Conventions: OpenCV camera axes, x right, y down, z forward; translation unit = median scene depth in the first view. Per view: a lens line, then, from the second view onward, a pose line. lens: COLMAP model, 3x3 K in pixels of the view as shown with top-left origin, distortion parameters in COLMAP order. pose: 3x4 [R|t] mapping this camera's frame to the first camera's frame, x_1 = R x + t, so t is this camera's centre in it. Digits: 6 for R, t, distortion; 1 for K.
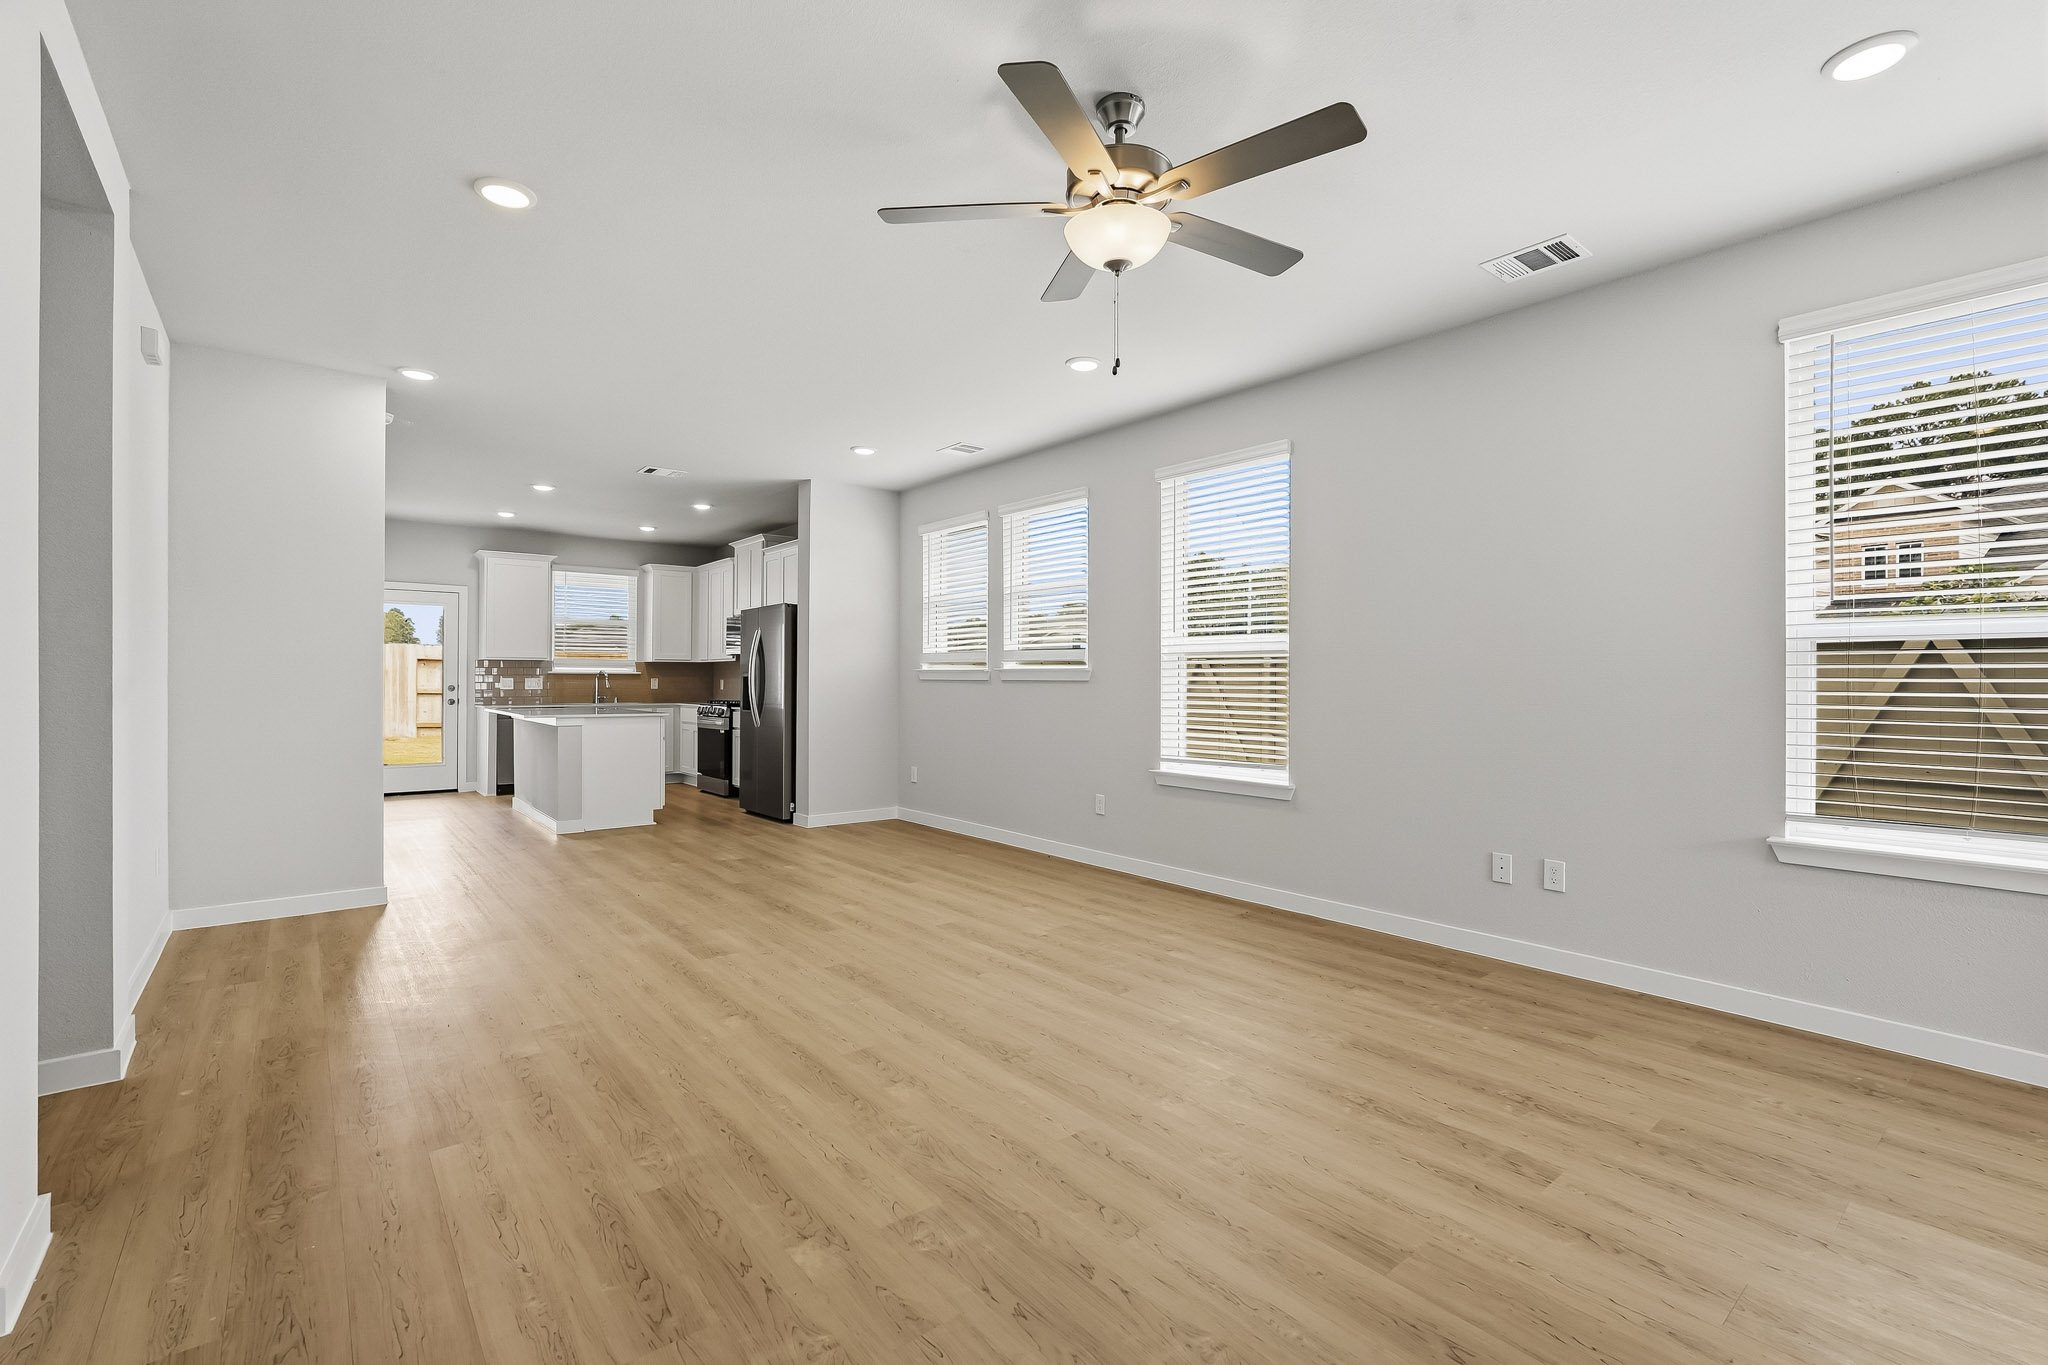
lens RADIAL K [[898.2, 0, 1015.0], [0, 898.2, 679.4], [0, 0, 1]] dist [-0.015979, 0.005722]
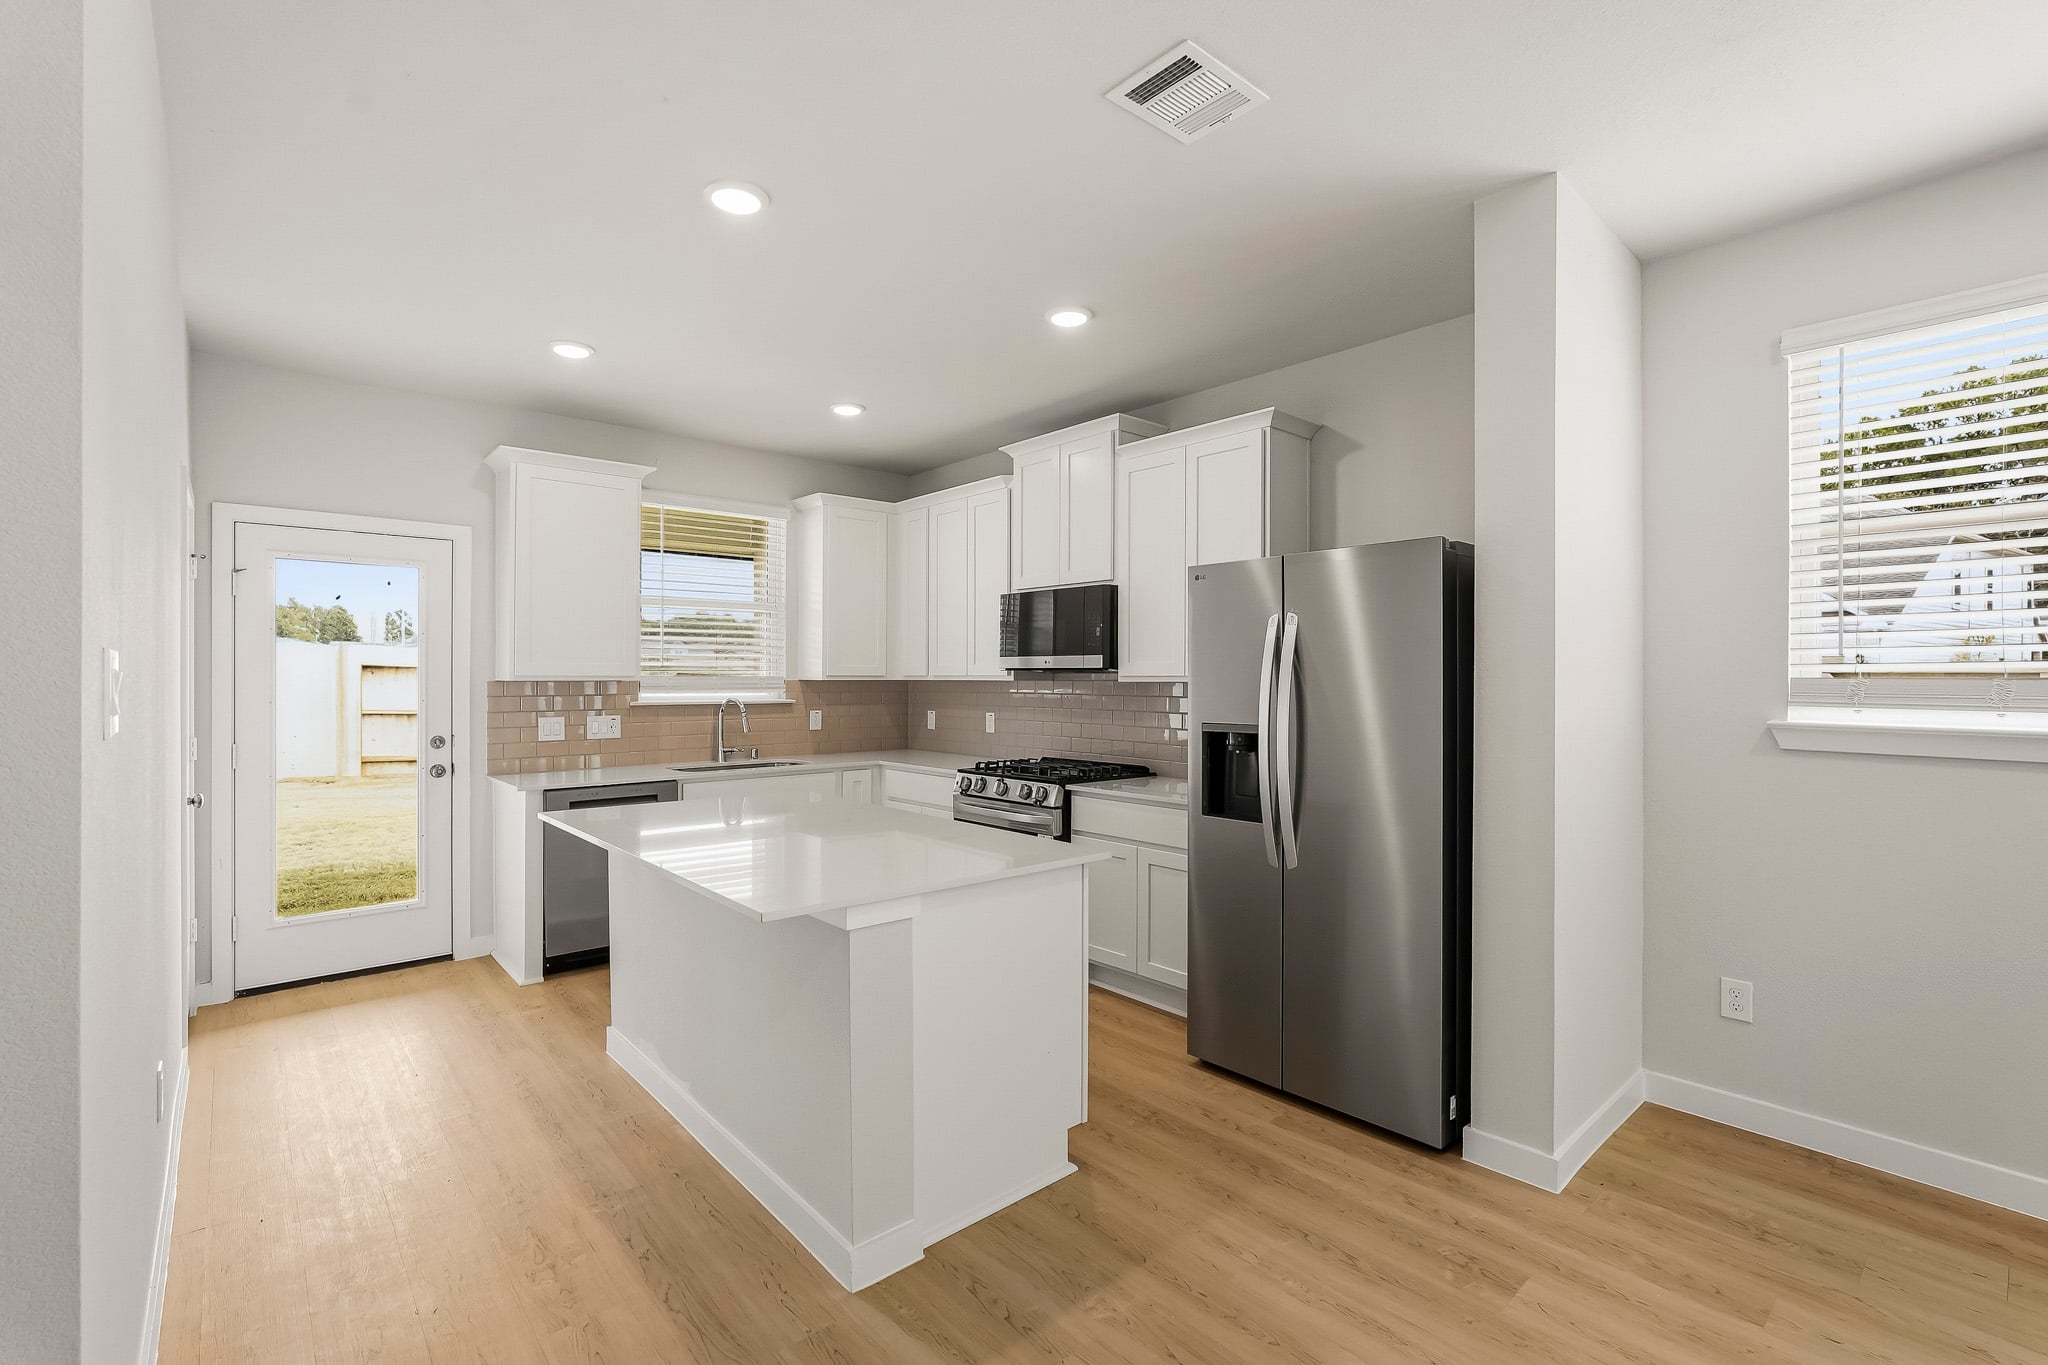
lens RADIAL K [[898.2, 0, 1013.6], [0, 898.2, 679.3], [0, 0, 1]] dist [-0.015979, 0.005722]
pose [[0.999090, -0.002689, 0.042574, -0.438480], [0.002560, 0.999992, 0.003091, -0.030185], [-0.042582, -0.002979, 0.999089, 0.651747]]
